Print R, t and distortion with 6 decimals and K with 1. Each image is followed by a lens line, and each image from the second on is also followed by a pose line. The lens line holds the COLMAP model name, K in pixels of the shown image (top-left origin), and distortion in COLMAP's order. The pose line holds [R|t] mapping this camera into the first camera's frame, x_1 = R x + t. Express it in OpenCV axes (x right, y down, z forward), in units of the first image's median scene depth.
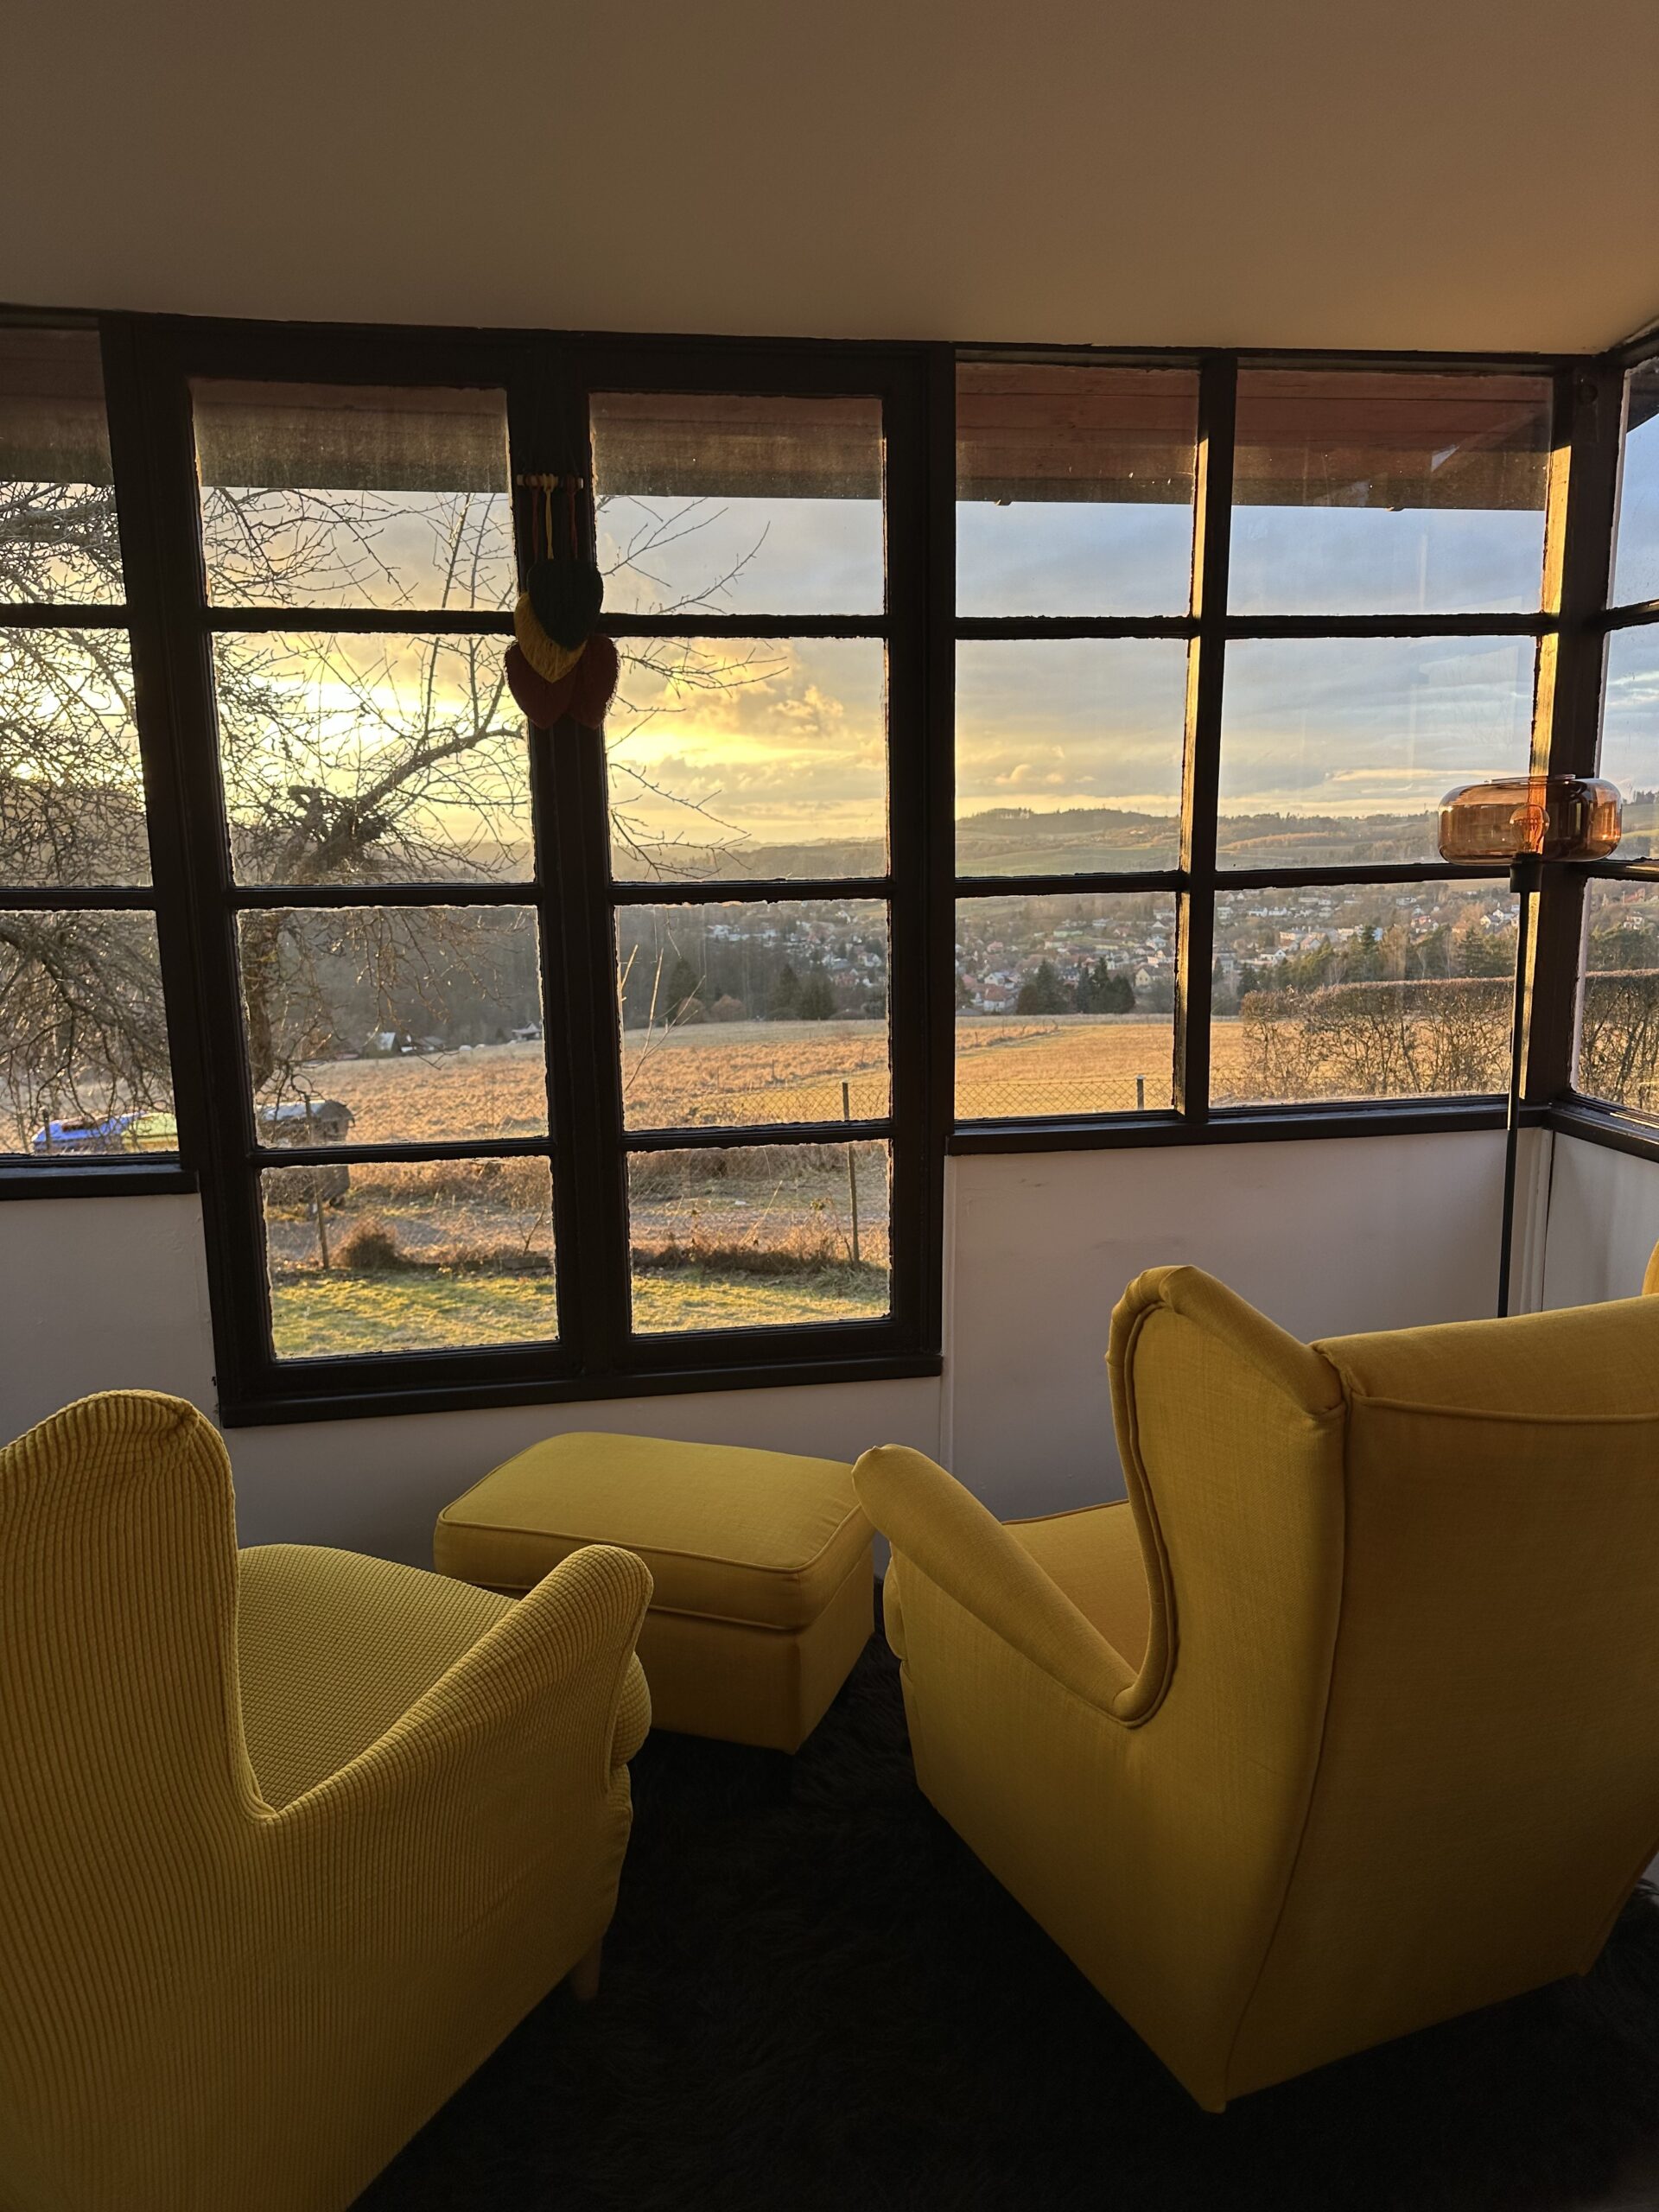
lens RADIAL K [[1557.8, 0, 838.9], [0, 1557.8, 1112.1], [0, 0, 1]] dist [0.059623, -0.069558]
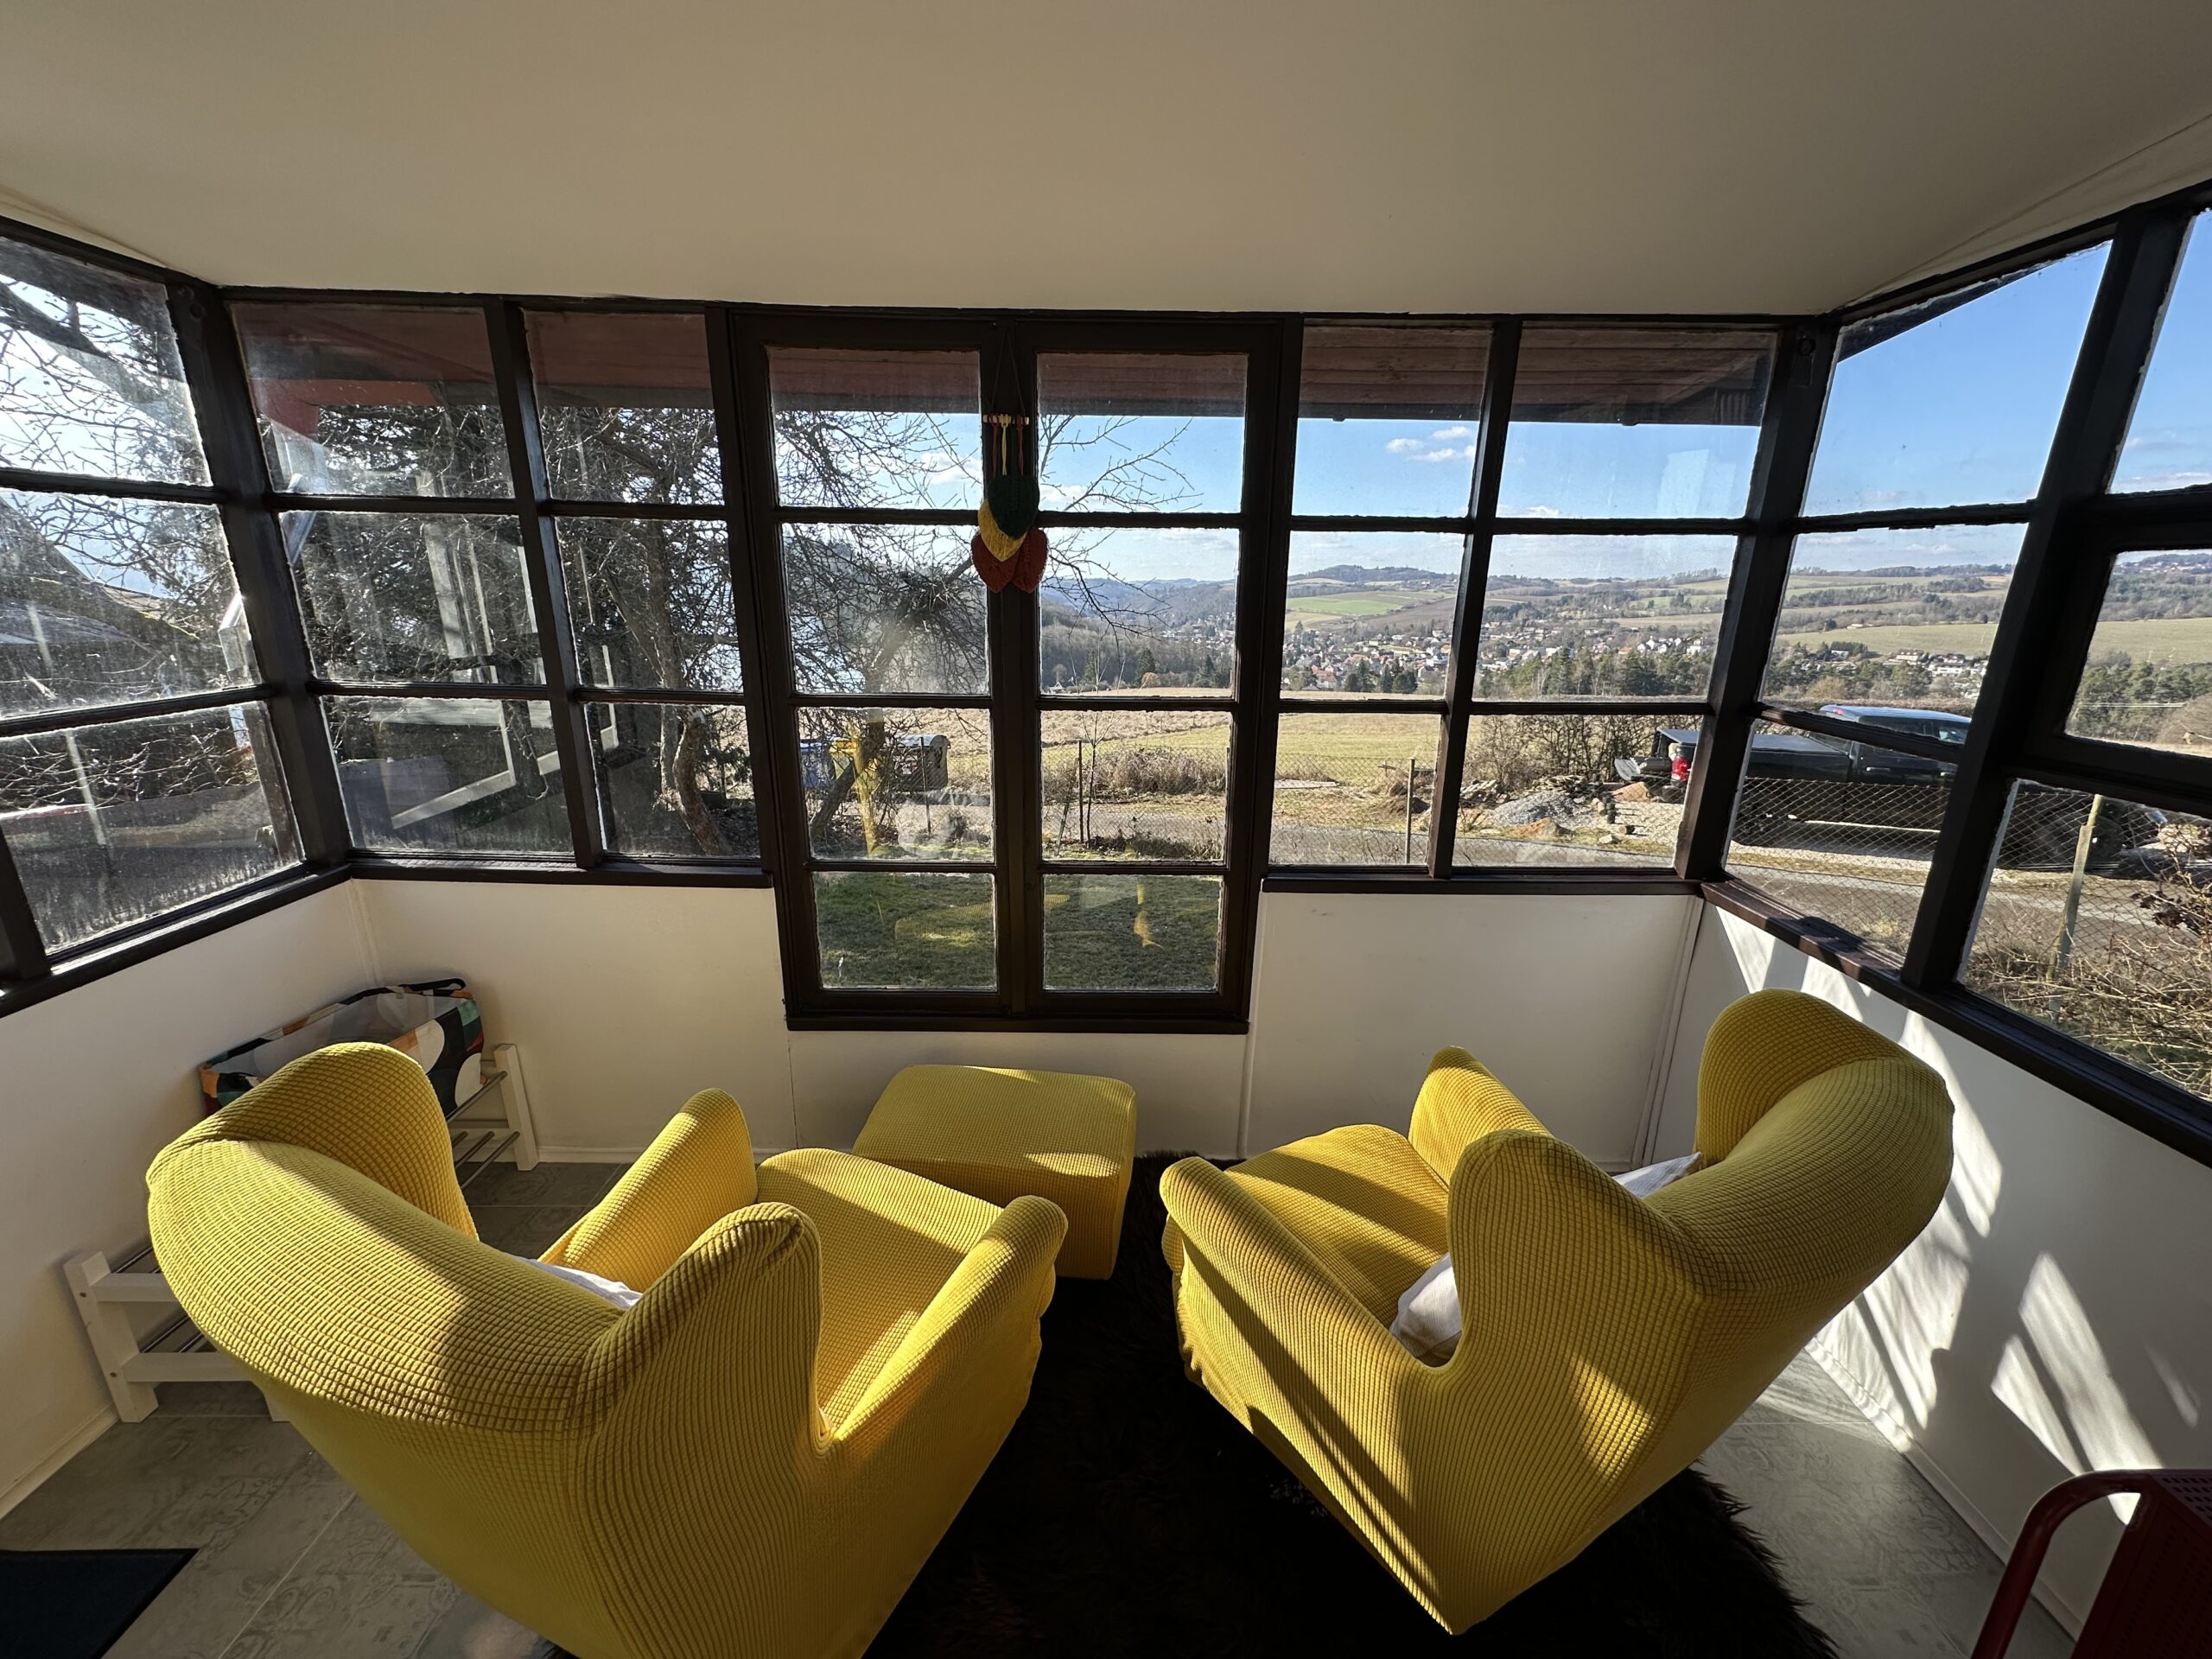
lens RADIAL K [[885.6, 0, 1106.1], [0, 885.6, 827.5], [0, 0, 1]] dist [-0.003162, 0.000012]
pose [[0.988589, 0.066000, -0.135410, 0.034337], [-0.052151, 0.993273, 0.103390, -0.108983], [0.141322, -0.095148, 0.985381, 0.171286]]
